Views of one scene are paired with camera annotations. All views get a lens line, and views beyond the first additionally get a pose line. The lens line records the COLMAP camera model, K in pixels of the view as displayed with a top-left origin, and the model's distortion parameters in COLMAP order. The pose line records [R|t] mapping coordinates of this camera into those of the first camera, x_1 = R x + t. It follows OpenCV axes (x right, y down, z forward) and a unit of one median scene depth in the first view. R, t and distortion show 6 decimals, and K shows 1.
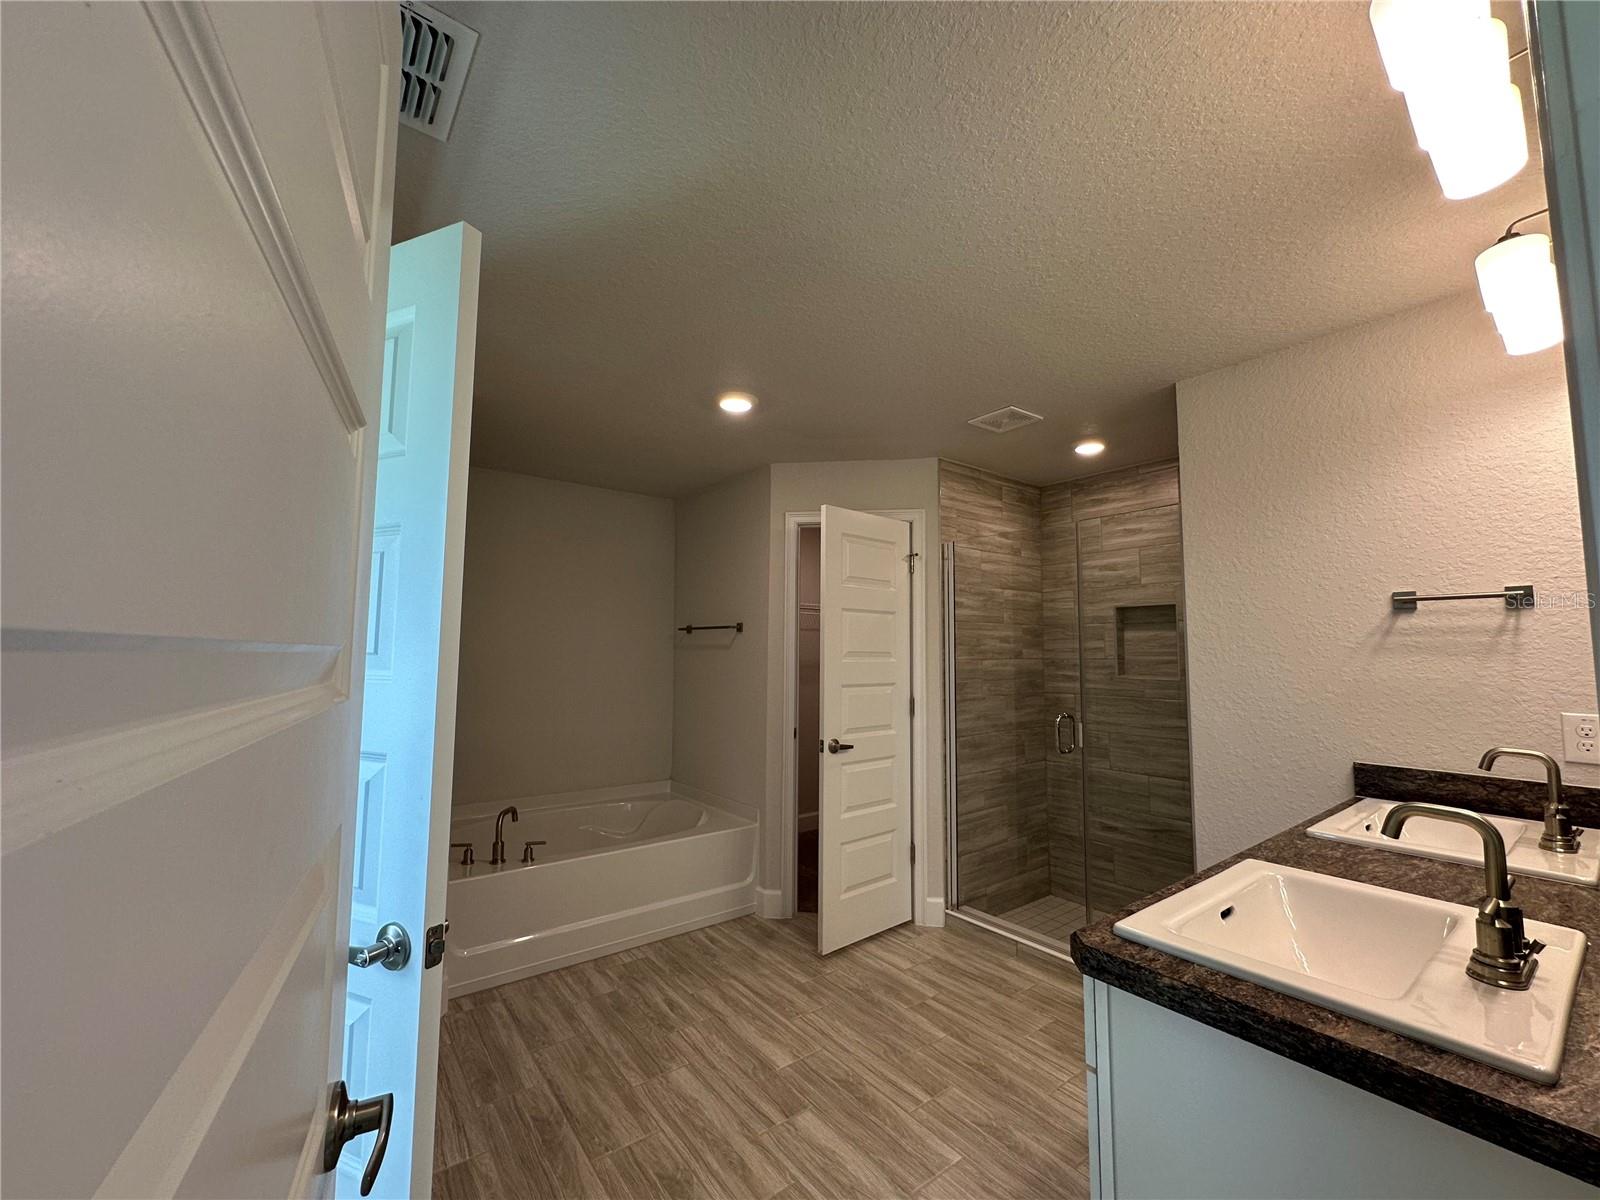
lens RADIAL K [[642.5, 0, 801.3], [0, 642.5, 598.1], [0, 0, 1]] dist [-0.003039, 0.000628]
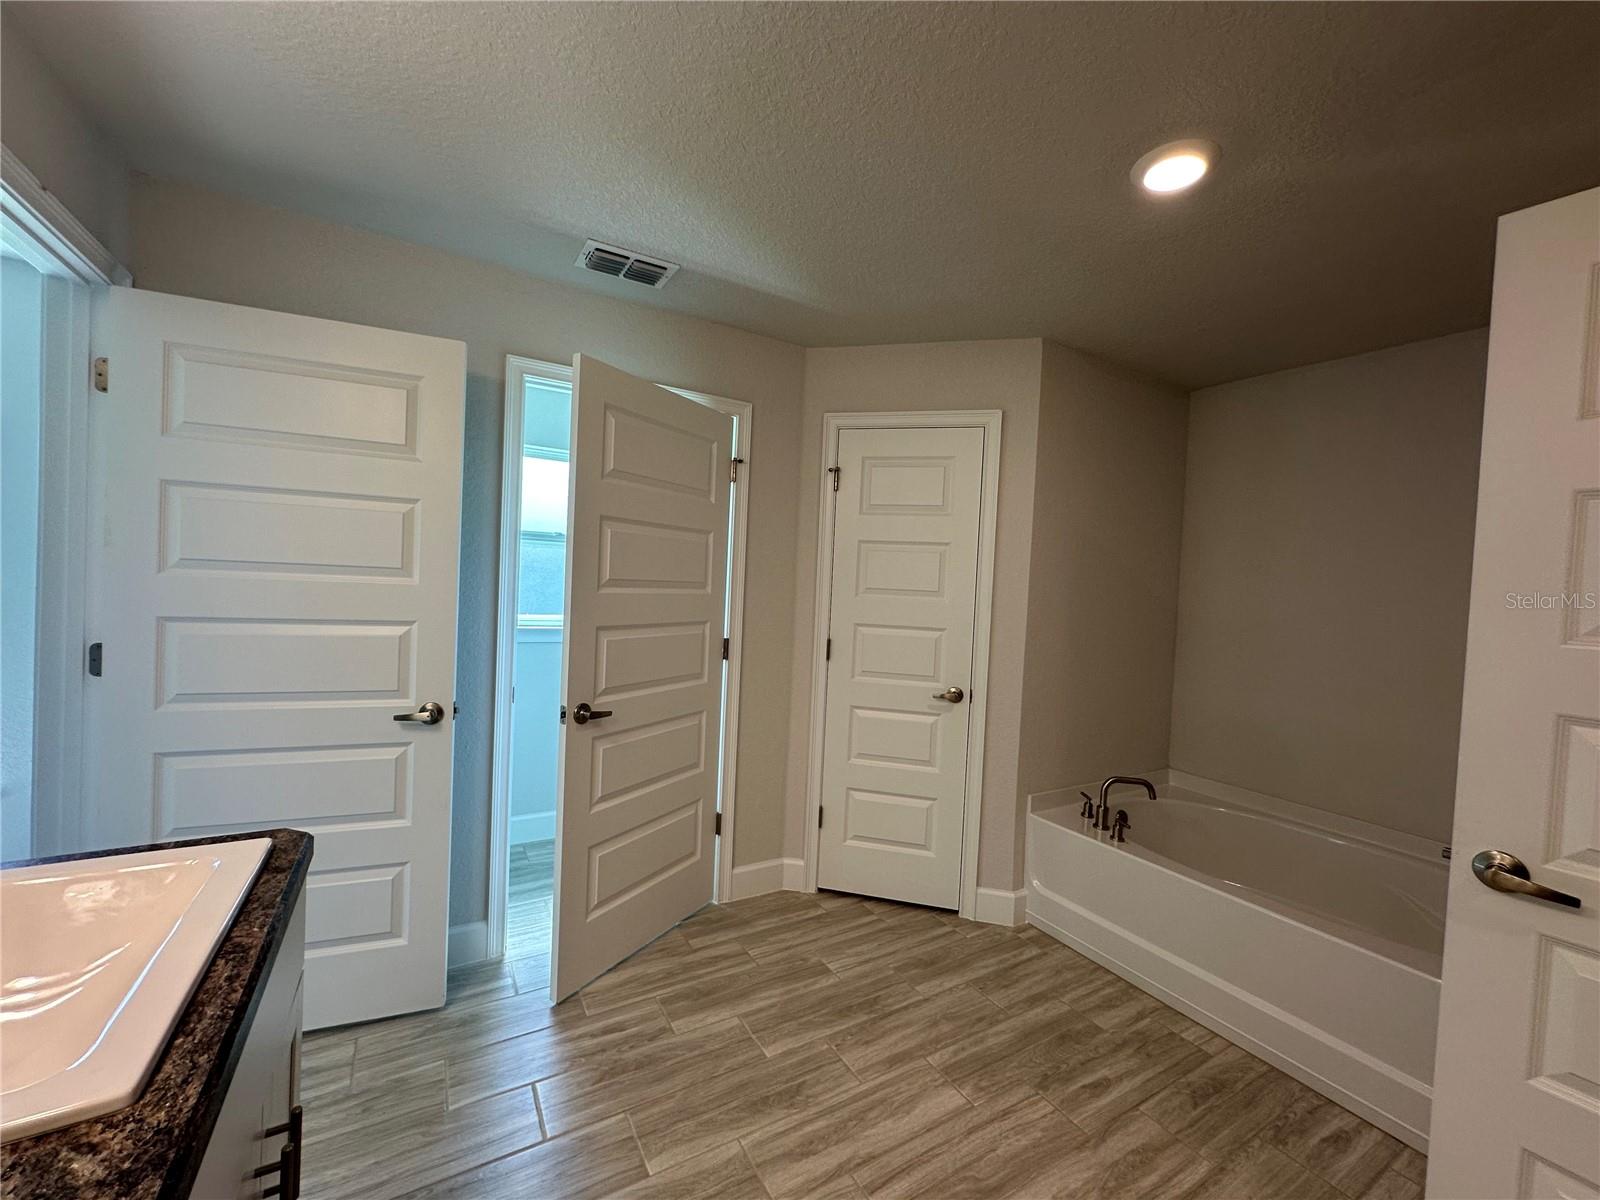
lens RADIAL K [[642.5, 0, 801.3], [0, 642.5, 598.1], [0, 0, 1]] dist [-0.003039, 0.000628]
pose [[-0.118714, 0.012616, -0.992848, 0.666854], [0.040821, 0.999136, 0.007815, 0.079059], [0.992089, -0.039601, -0.119127, 0.945925]]
